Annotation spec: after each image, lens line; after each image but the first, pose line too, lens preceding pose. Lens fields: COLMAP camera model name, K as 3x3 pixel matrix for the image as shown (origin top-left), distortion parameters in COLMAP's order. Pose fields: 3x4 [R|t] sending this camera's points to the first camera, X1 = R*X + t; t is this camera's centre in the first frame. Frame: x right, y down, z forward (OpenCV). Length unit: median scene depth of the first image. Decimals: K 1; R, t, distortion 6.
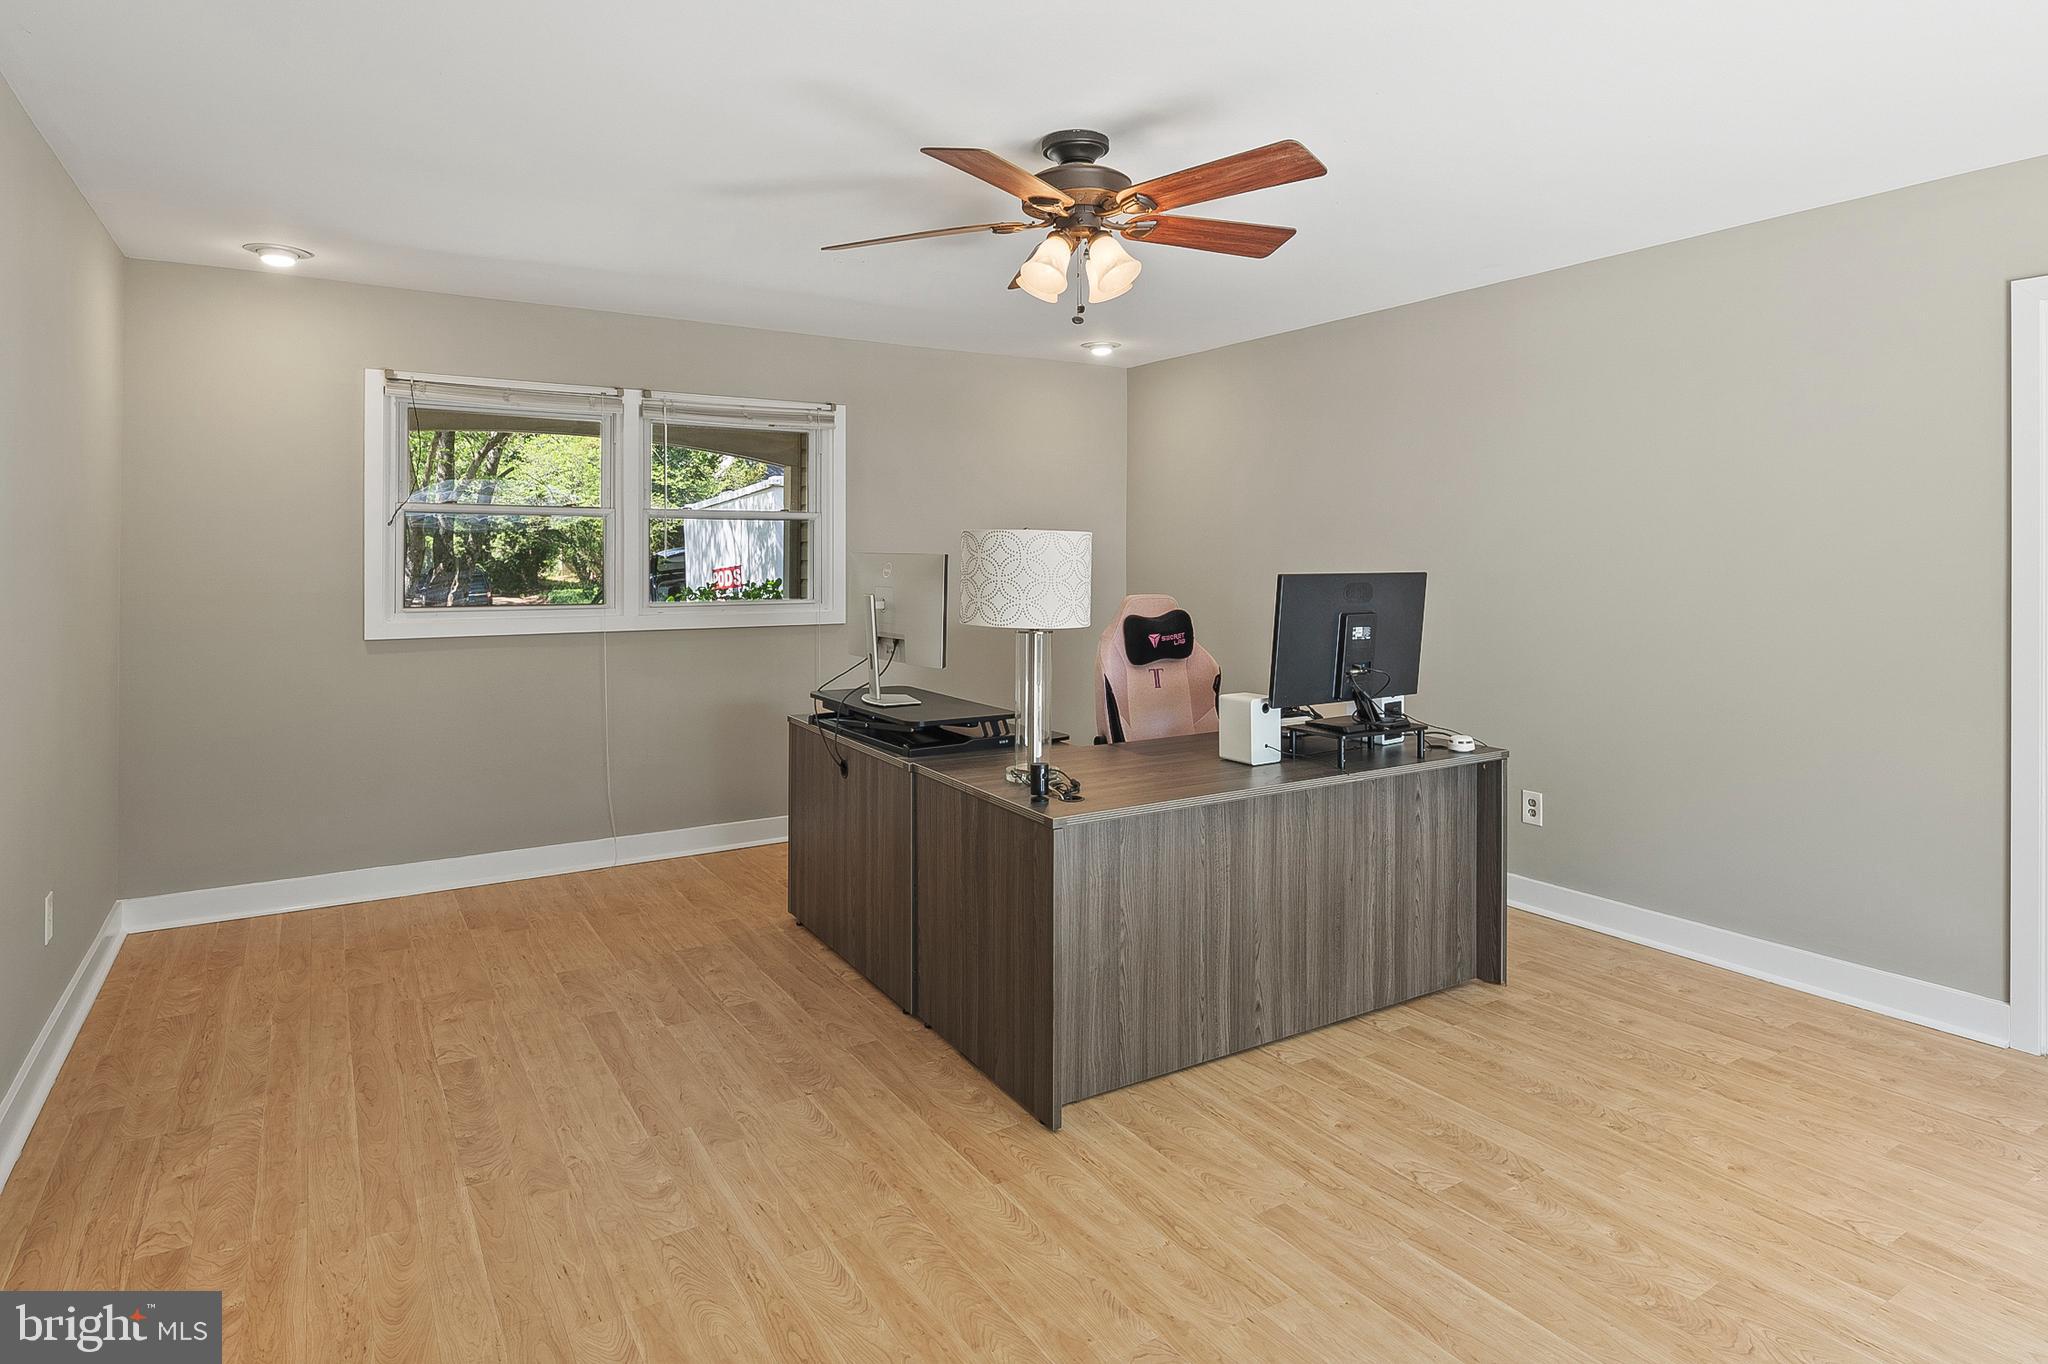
lens RADIAL K [[1118.6, 0, 1027.5], [0, 1118.6, 546.1], [0, 0, 1]] dist [-0.001308, -0.002310]
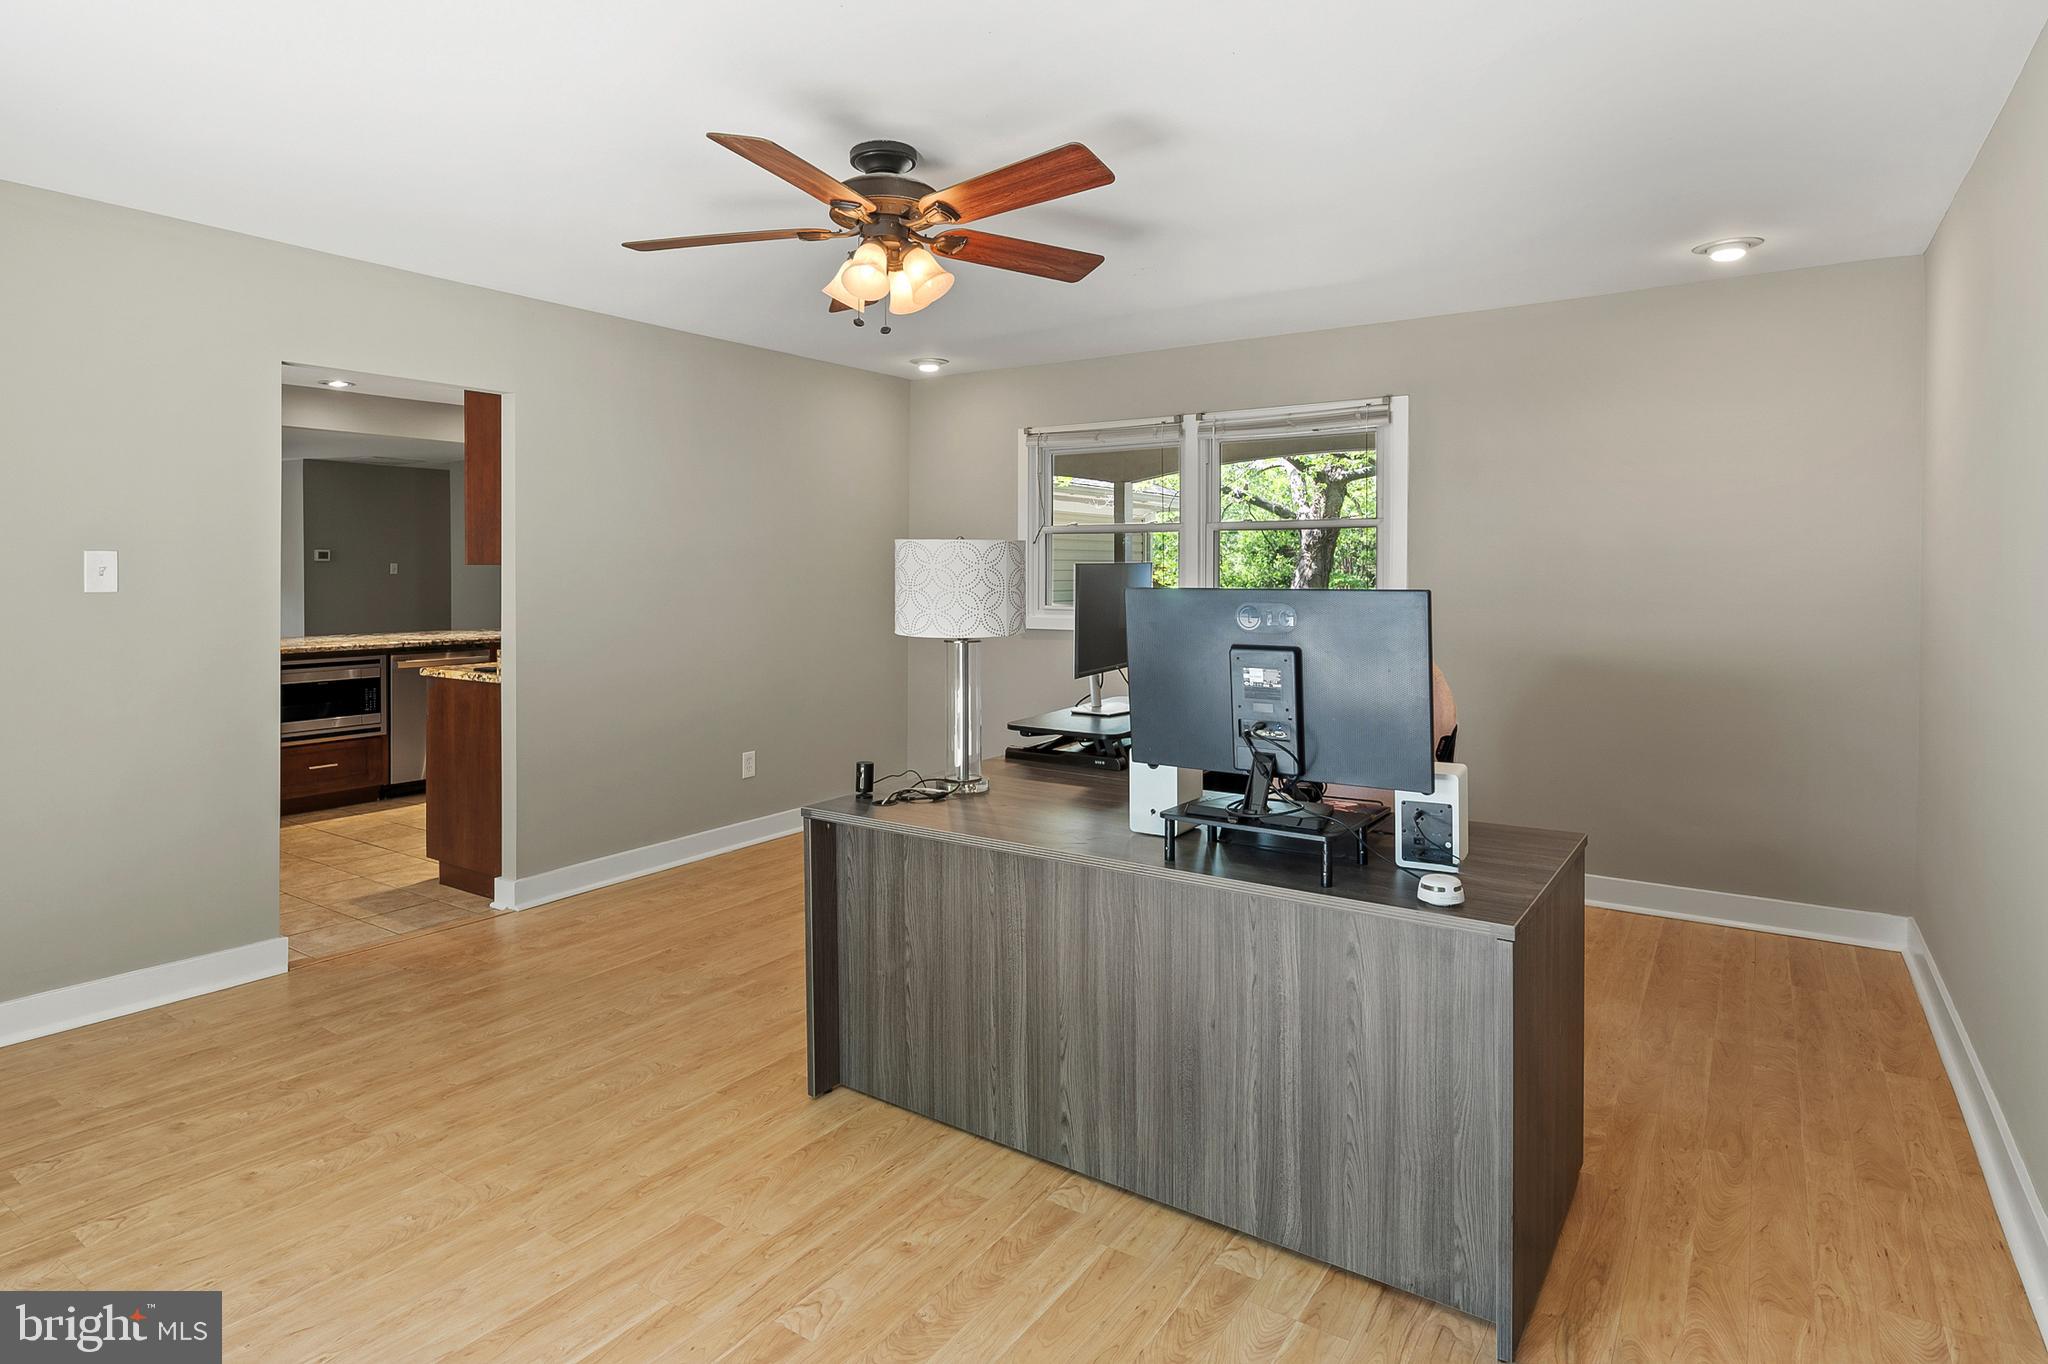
lens RADIAL K [[1112.3, 0, 1014.9], [0, 1112.3, 573.3], [0, 0, 1]] dist [-0.000928, -0.006717]
pose [[0.397153, 0.003246, -0.917746, 0.963105], [0.009136, 0.999930, 0.007490, 0.009921], [0.917707, -0.011359, 0.397096, 0.674404]]
